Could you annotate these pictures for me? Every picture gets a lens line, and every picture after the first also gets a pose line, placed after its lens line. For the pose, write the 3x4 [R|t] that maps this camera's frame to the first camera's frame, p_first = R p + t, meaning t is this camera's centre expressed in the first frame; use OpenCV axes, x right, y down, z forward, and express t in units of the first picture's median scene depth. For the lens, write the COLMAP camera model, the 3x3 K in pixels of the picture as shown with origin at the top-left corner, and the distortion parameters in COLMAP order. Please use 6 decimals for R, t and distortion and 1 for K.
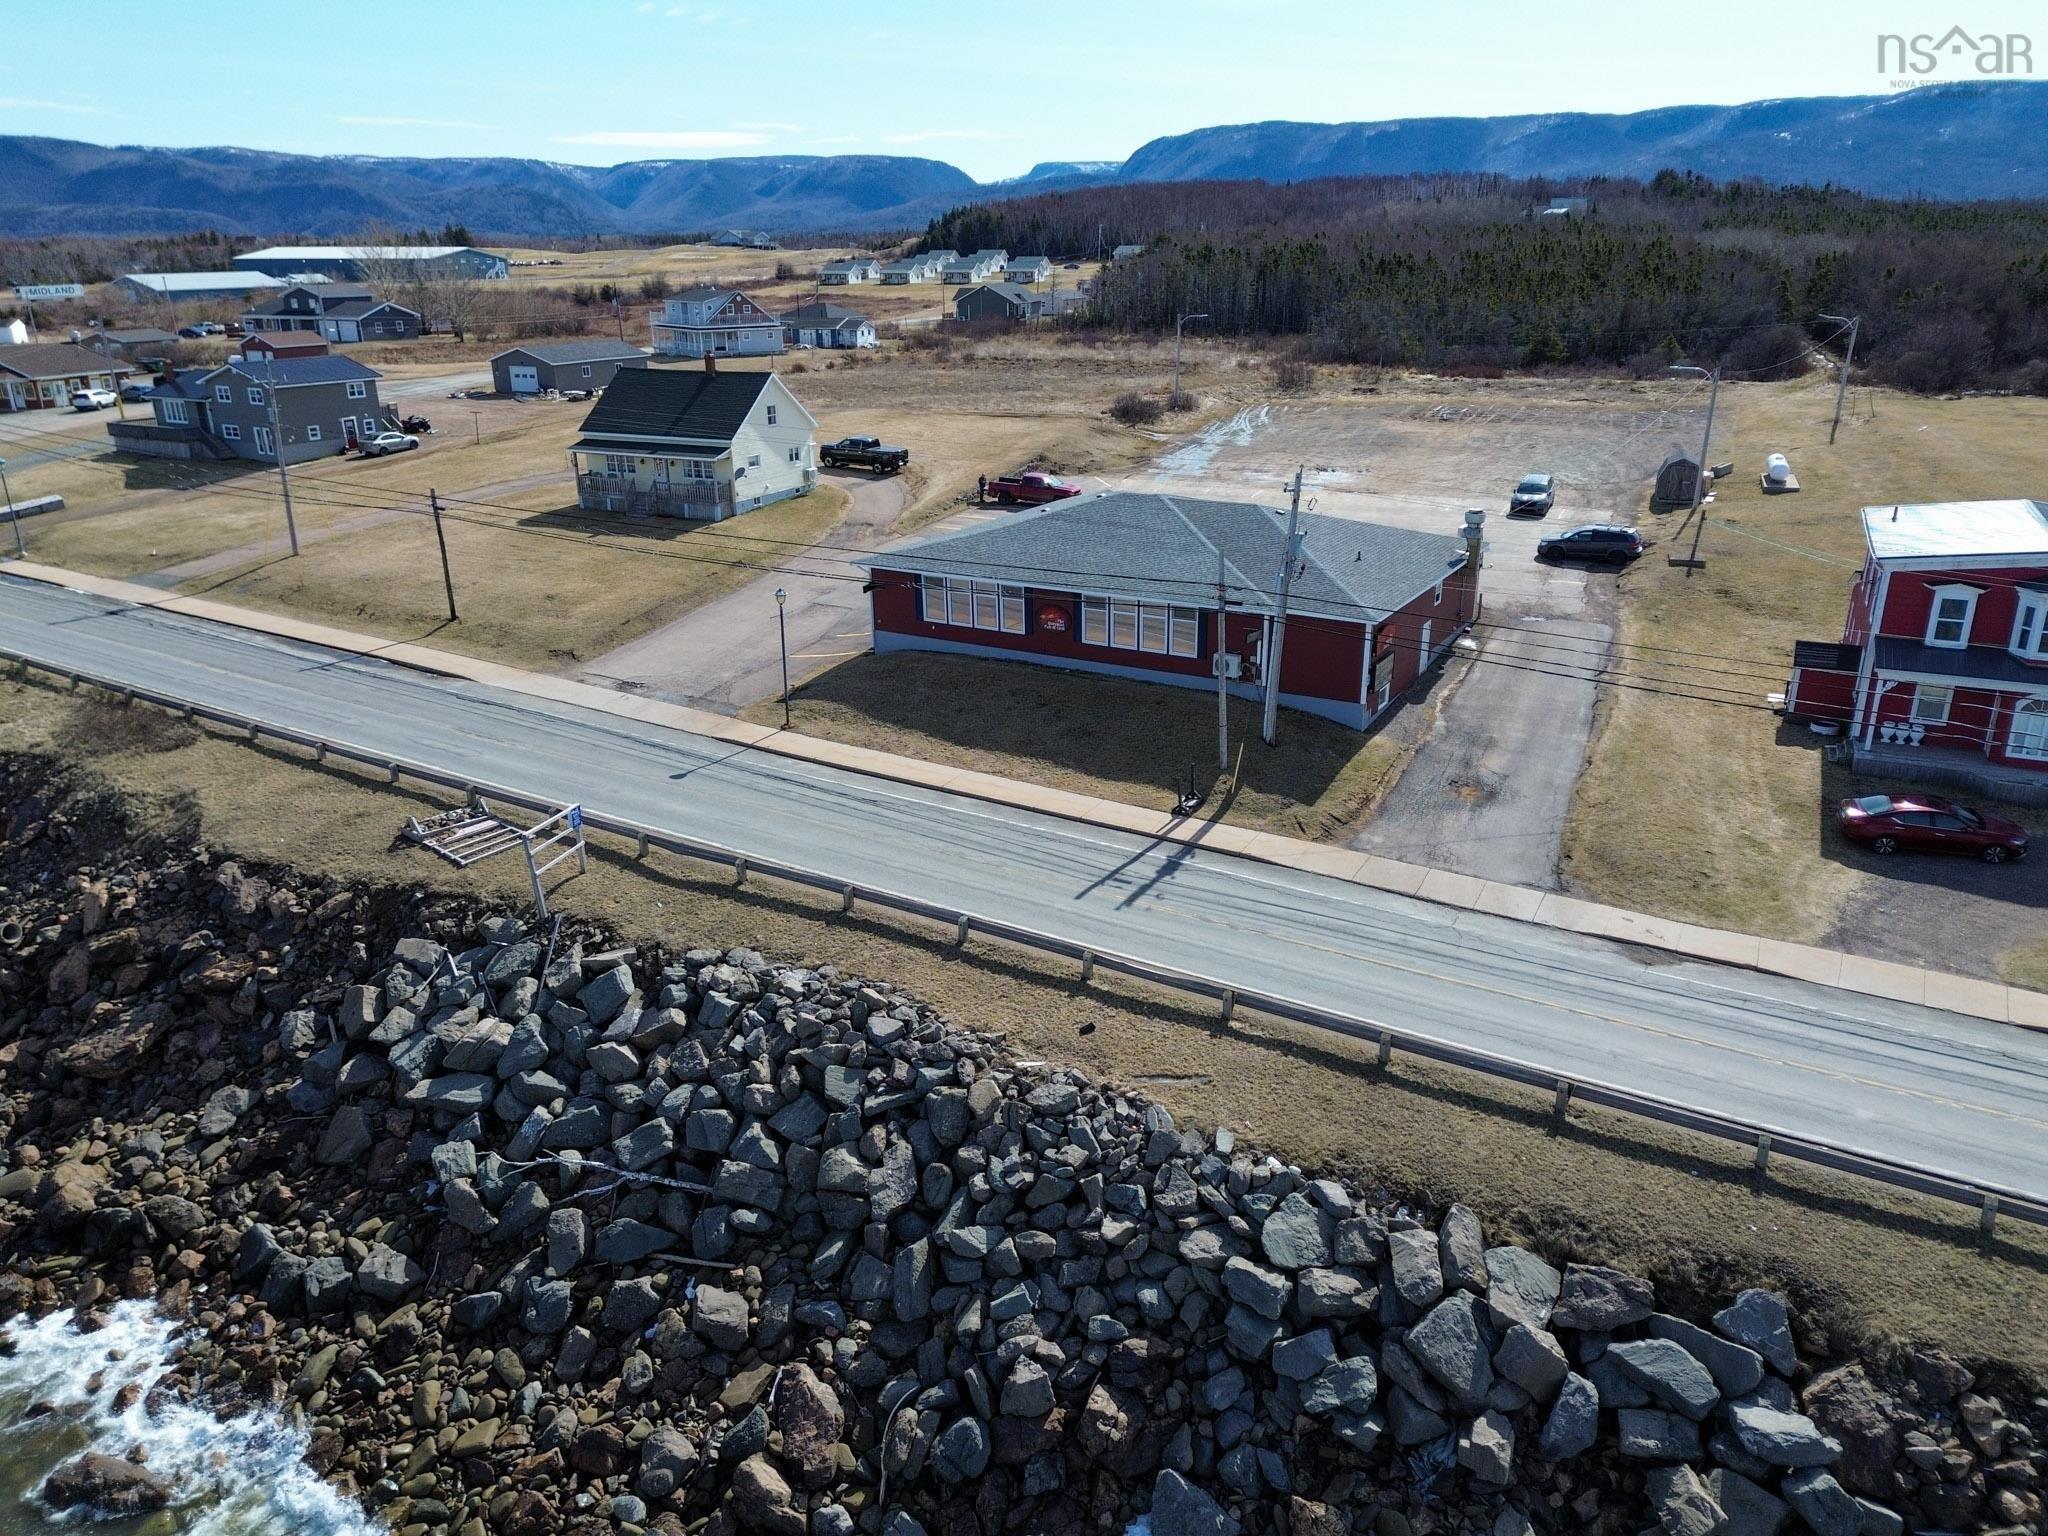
lens RADIAL K [[1457.0, 0, 1039.1], [0, 1457.0, 785.2], [0, 0, 1]] dist [0.067052, -0.059518]
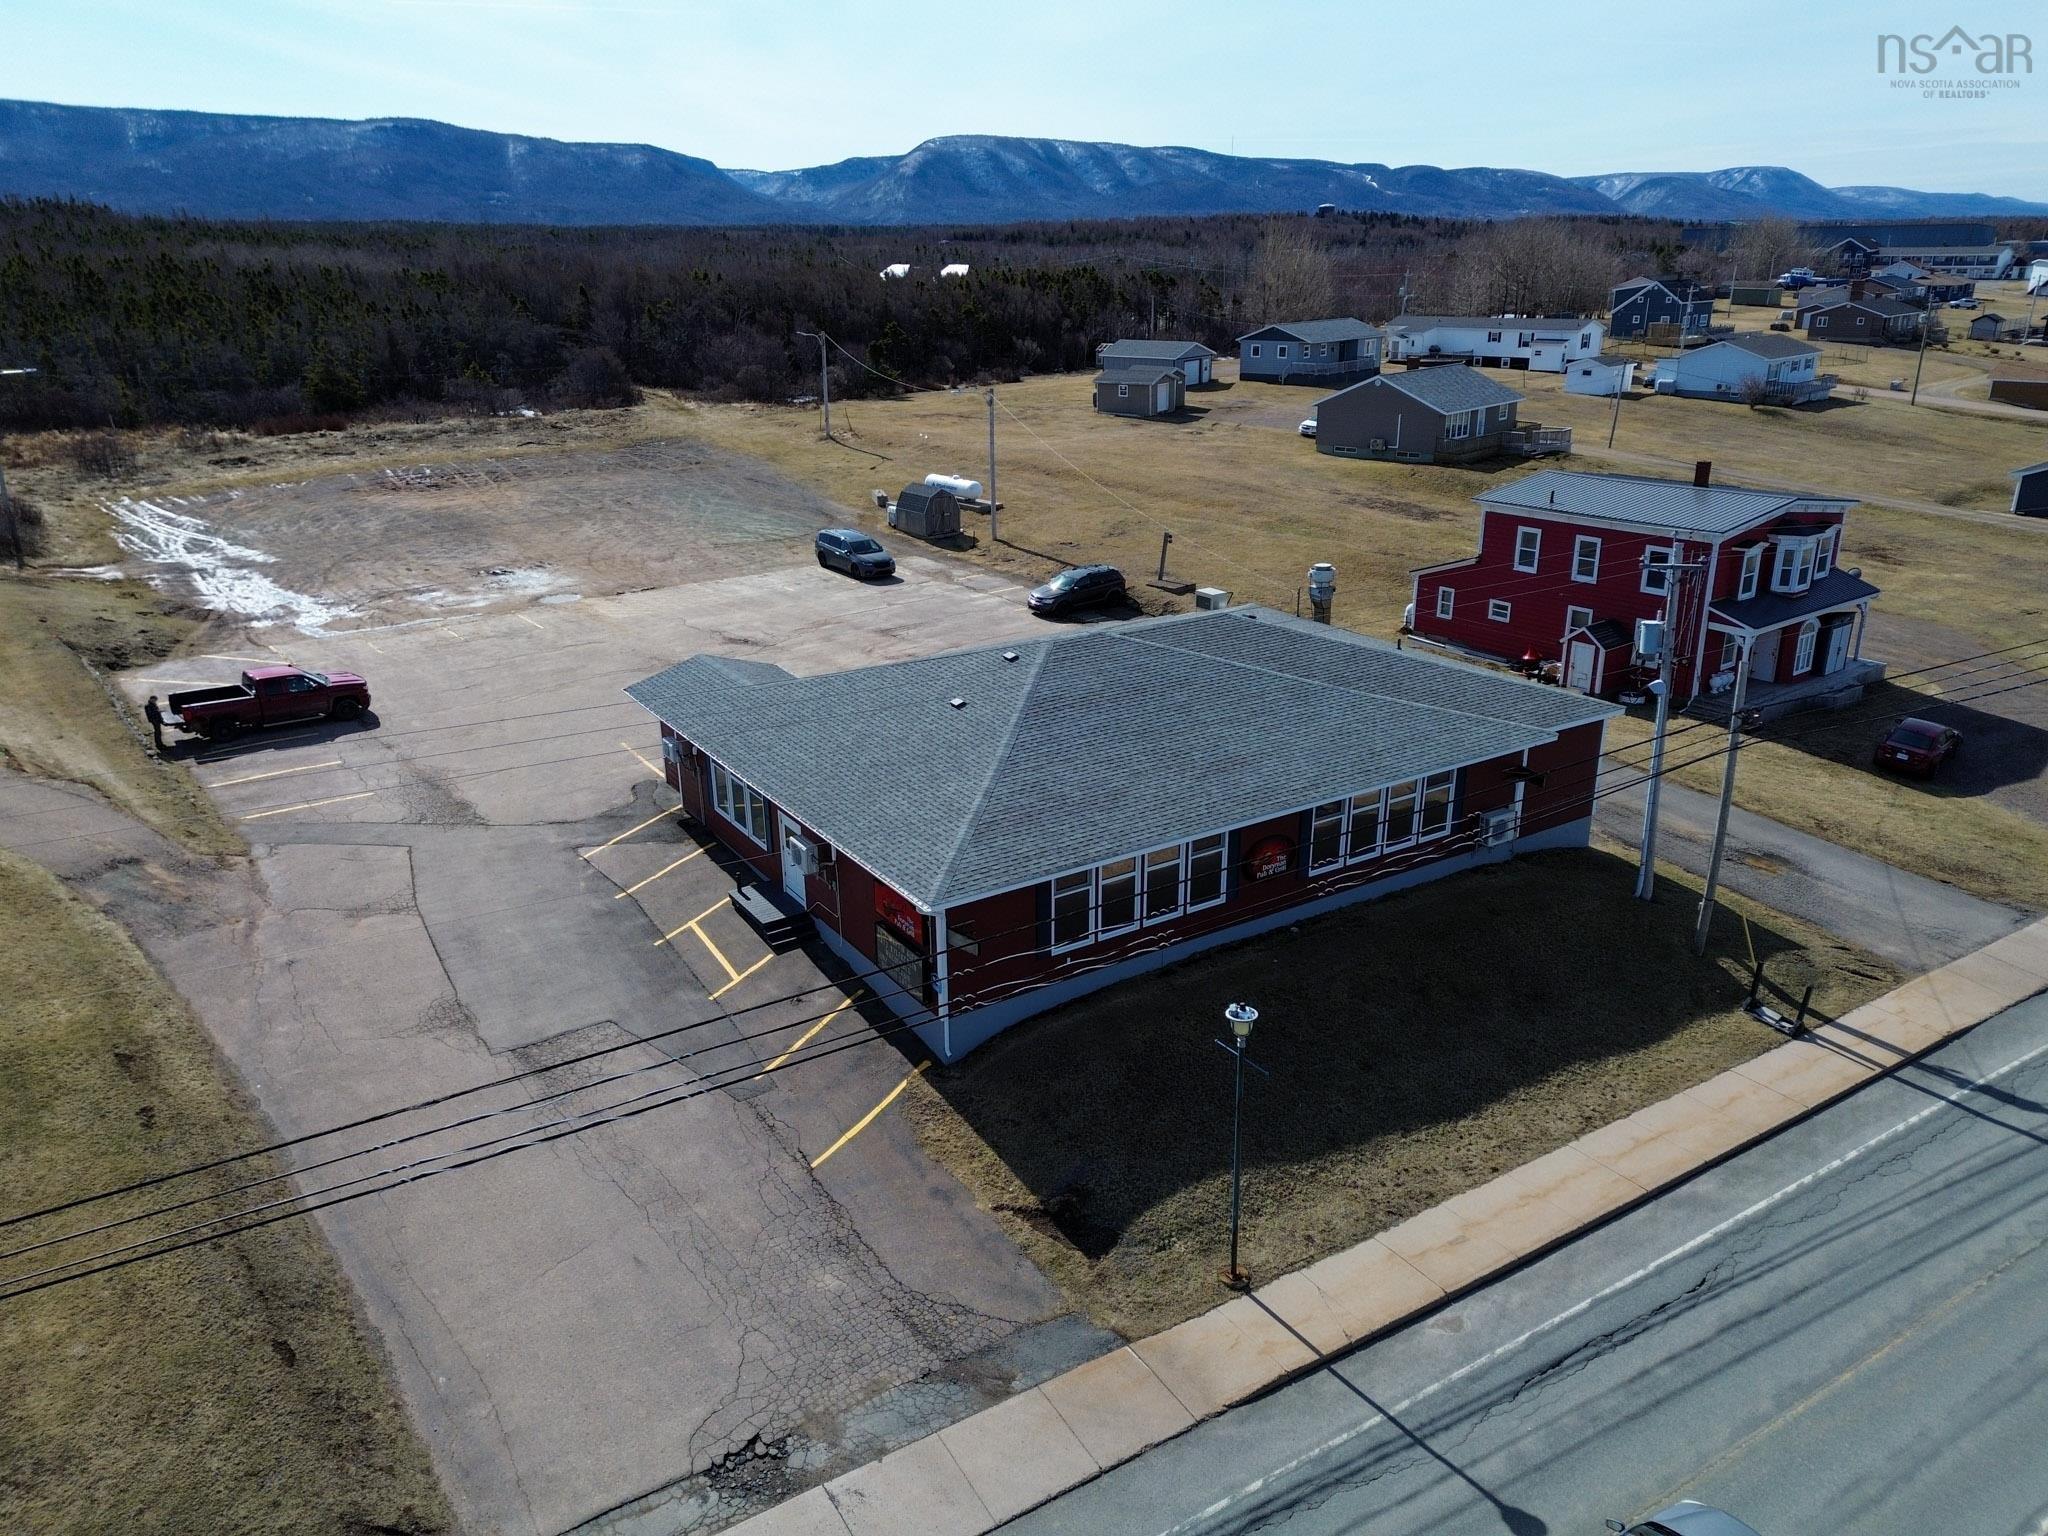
lens RADIAL K [[1457.0, 0, 1061.1], [0, 1457.0, 776.7], [0, 0, 1]] dist [0.067052, -0.059518]
pose [[0.451007, -0.300237, 0.840506, -0.453589], [0.316205, 0.934390, 0.164101, -0.236500], [-0.834630, 0.191762, 0.516353, 0.665076]]
